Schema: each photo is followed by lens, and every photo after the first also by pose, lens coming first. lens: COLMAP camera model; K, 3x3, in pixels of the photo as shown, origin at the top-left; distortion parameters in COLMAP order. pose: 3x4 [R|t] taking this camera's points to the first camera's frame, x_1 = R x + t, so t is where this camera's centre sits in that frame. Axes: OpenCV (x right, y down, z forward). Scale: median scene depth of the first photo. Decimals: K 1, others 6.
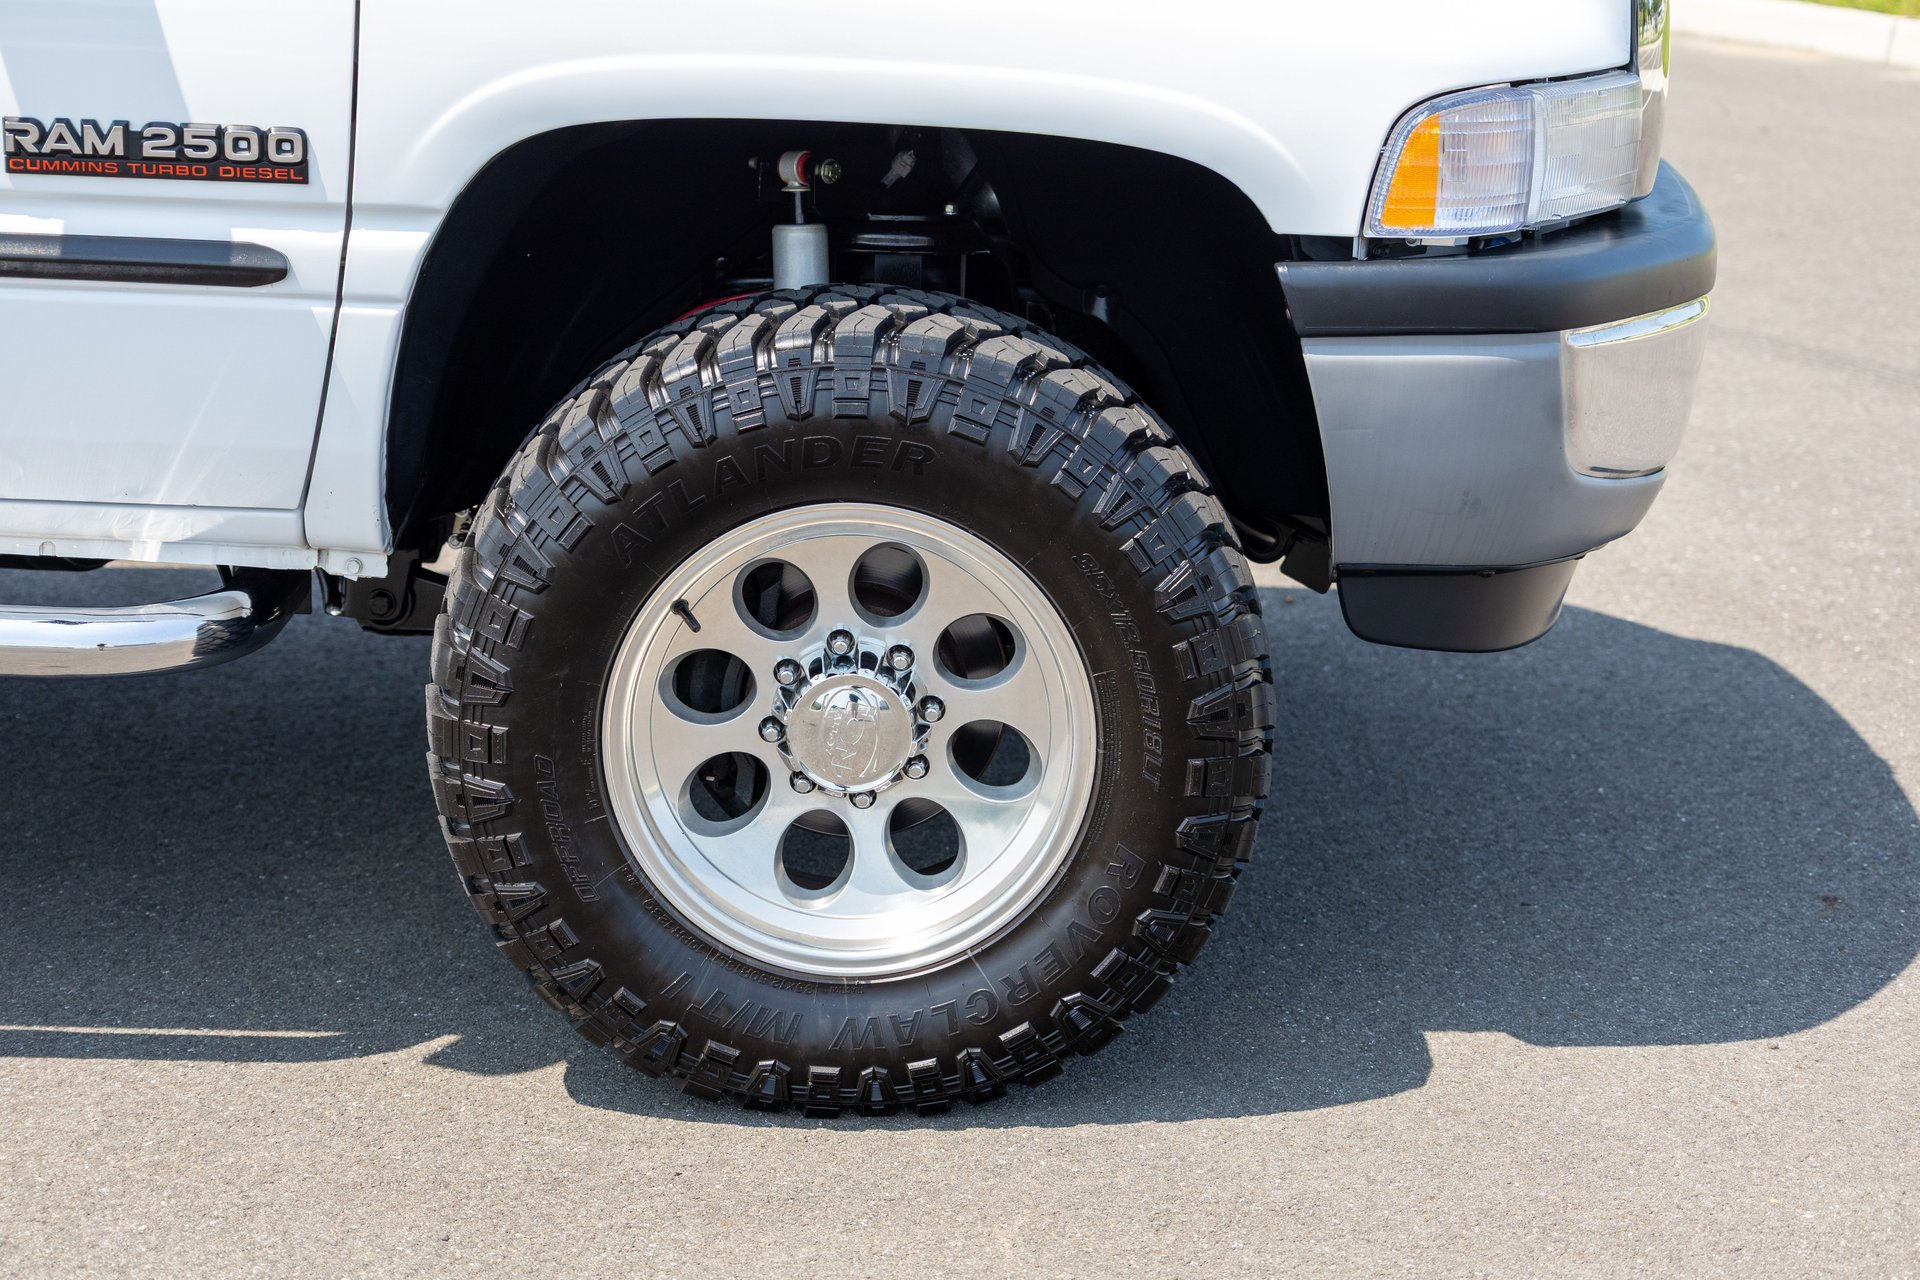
lens RADIAL K [[3563.9, 0, 965.3], [0, 3563.9, 639.9], [0, 0, 1]] dist [-0.029878, -0.404249]
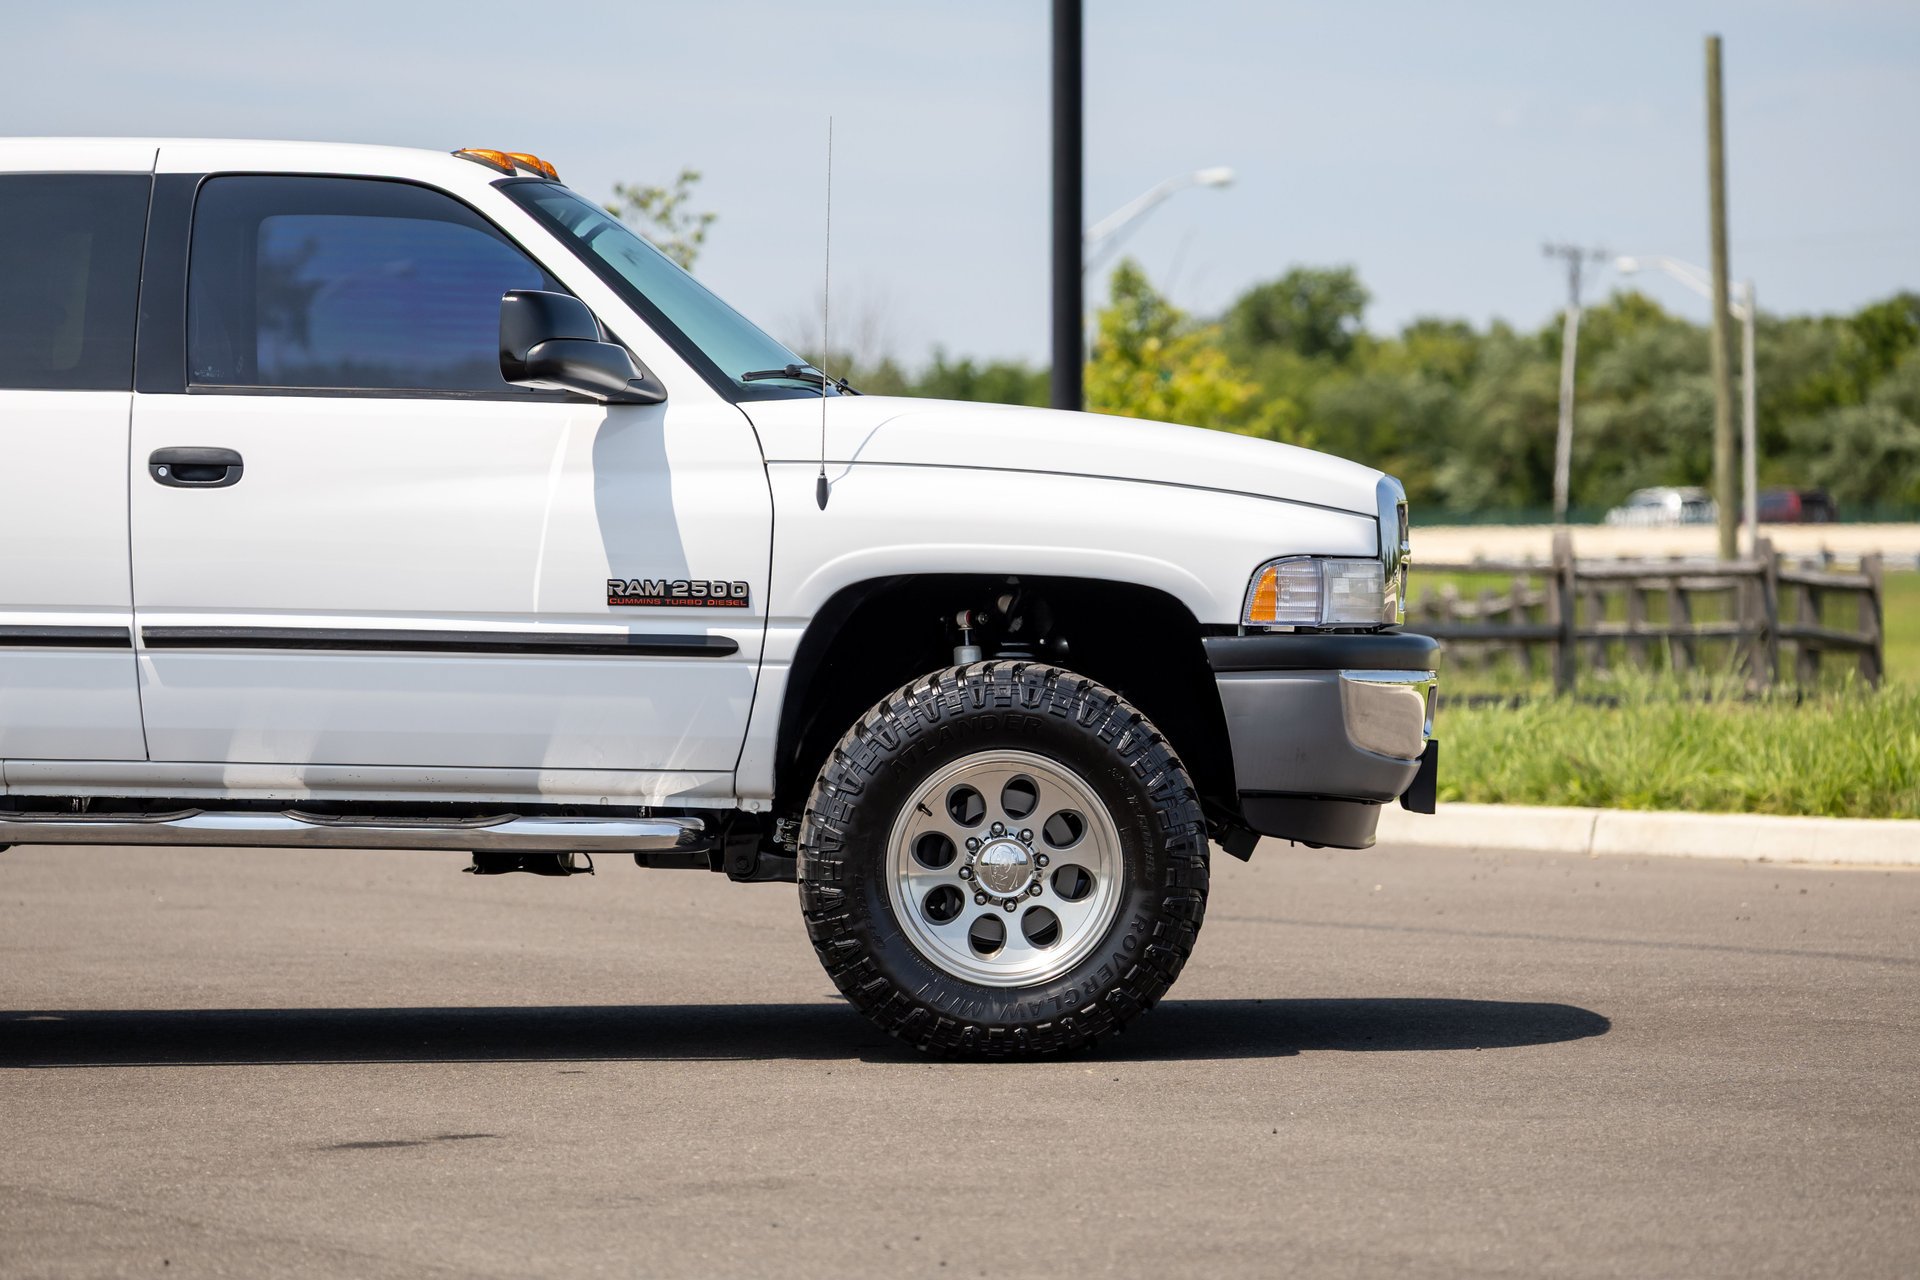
lens RADIAL K [[5487.2, 0, 958.1], [0, 5487.2, 638.9], [0, 0, 1]] dist [-0.129610, -0.009737]
pose [[0.999583, -0.028675, -0.003535, -0.044776], [0.027173, 0.974613, -0.222243, 0.612492], [0.009818, 0.222054, 0.974985, -2.165615]]
